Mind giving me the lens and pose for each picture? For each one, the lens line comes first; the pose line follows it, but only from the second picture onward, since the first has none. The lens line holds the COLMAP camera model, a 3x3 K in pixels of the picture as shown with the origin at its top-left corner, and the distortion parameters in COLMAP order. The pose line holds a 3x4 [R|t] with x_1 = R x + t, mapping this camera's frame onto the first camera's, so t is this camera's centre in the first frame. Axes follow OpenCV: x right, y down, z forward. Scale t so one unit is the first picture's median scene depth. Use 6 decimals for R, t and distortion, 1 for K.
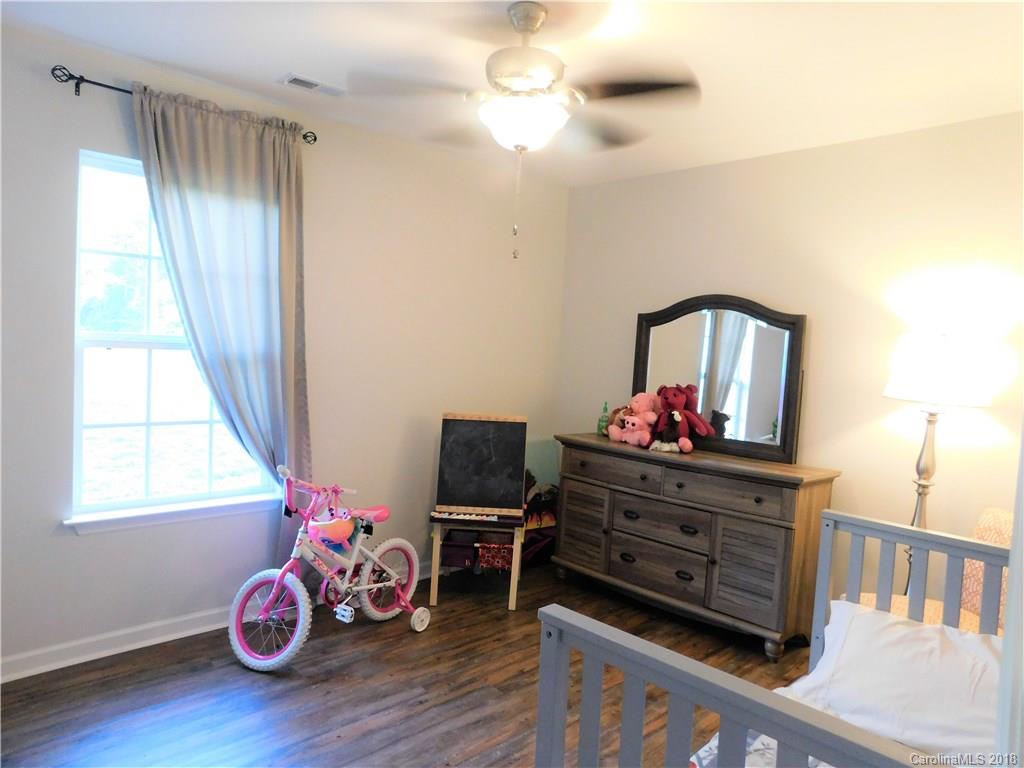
lens RADIAL K [[687.7, 0, 512.0], [0, 687.7, 384.0], [0, 0, 1]] dist [-0.058784, 0.055479]
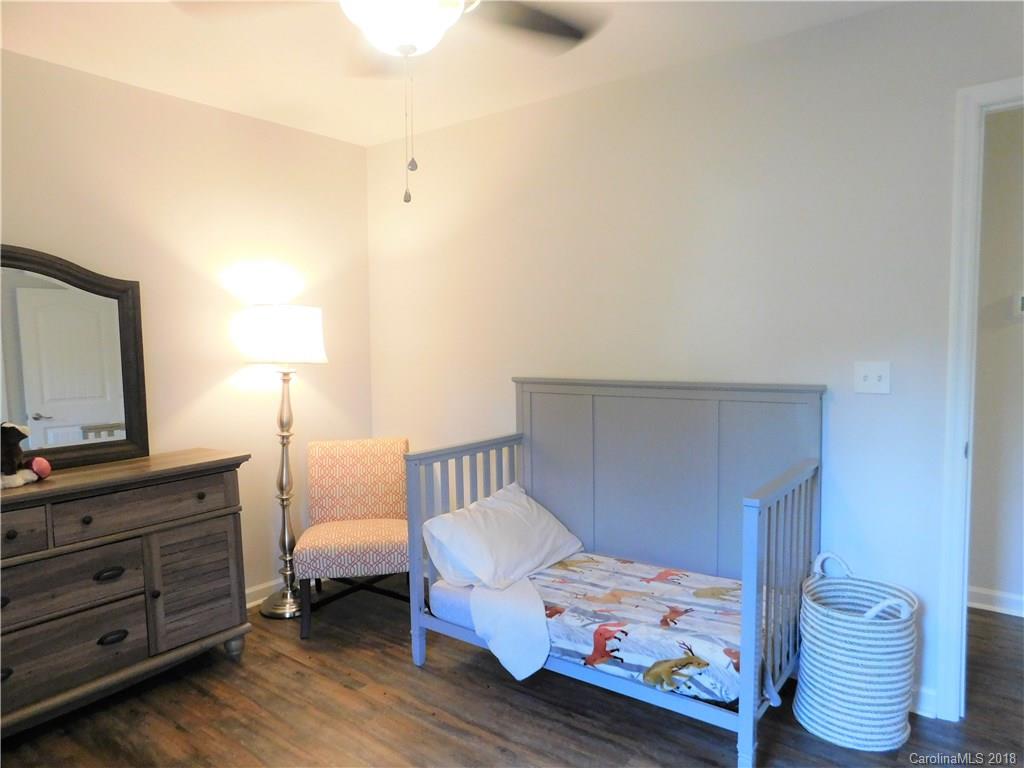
lens RADIAL K [[687.7, 0, 512.0], [0, 687.7, 384.0], [0, 0, 1]] dist [-0.058784, 0.055479]
pose [[-0.148789, -0.114028, 0.982273, -0.507263], [0.065282, 0.990030, 0.124817, -0.050838], [-0.986712, 0.082696, -0.139862, 0.684220]]
